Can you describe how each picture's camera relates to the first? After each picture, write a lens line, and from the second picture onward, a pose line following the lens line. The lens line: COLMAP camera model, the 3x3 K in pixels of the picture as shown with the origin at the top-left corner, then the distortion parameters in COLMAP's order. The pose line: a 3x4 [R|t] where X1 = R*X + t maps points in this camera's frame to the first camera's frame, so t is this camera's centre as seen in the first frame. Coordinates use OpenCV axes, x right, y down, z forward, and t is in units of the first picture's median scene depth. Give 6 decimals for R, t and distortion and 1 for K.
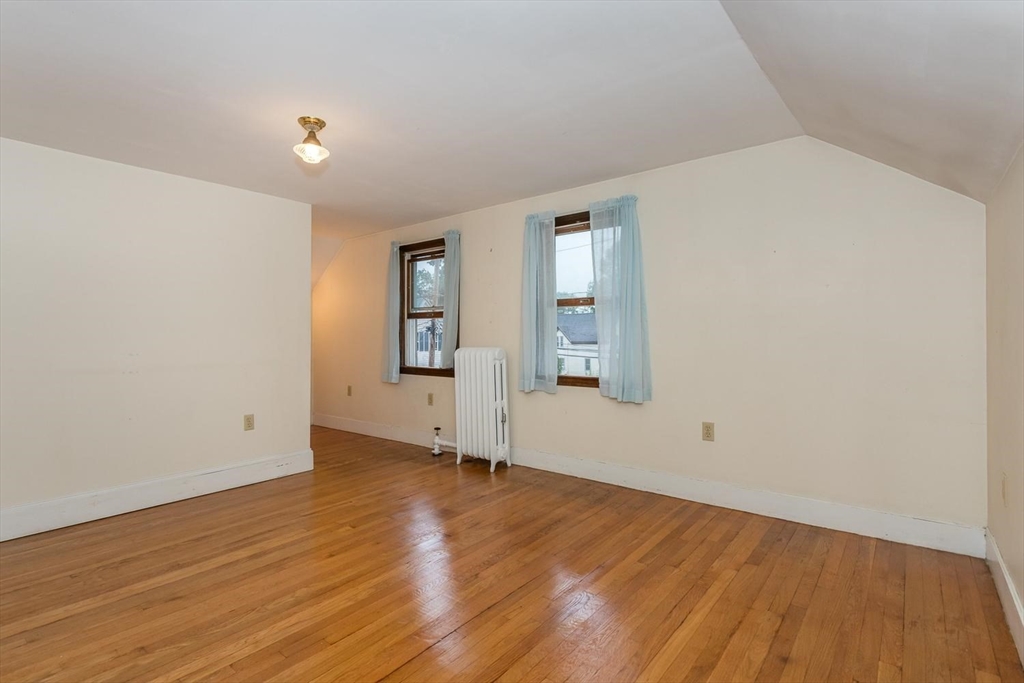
lens RADIAL K [[503.6, 0, 512.0], [0, 503.6, 341.5], [0, 0, 1]] dist [0.003061, 0.000547]
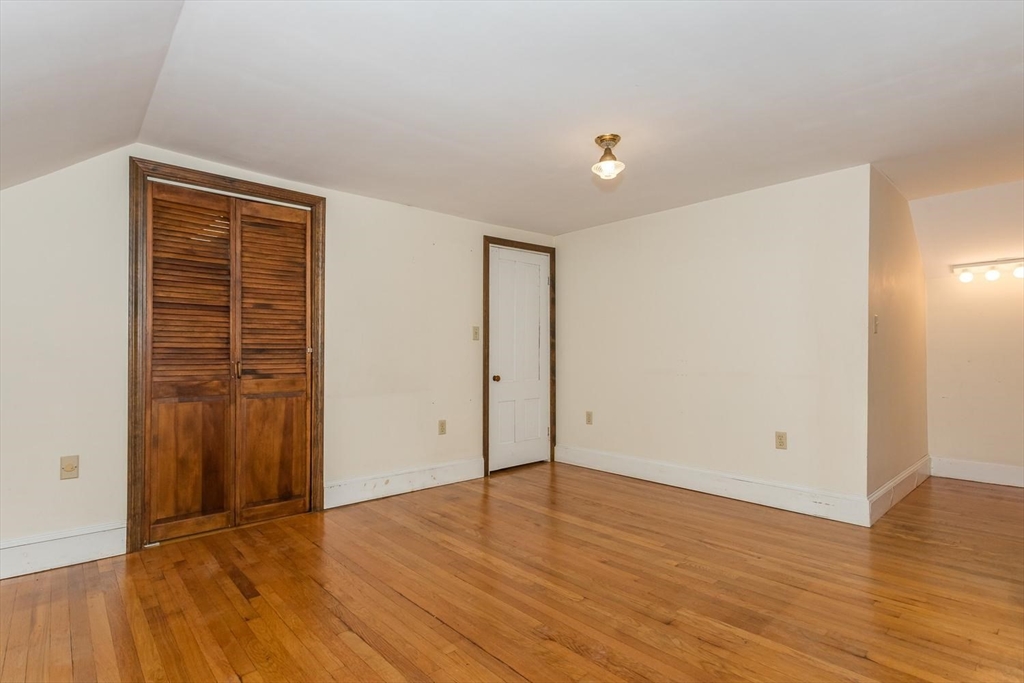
lens RADIAL K [[506.4, 0, 489.6], [0, 506.4, 350.3], [0, 0, 1]] dist [0.003129, 0.000258]
pose [[-0.181689, 0.007730, -0.983326, 0.624267], [-0.004242, 0.999954, 0.008644, -0.007496], [0.983347, 0.005742, -0.181648, 0.877020]]
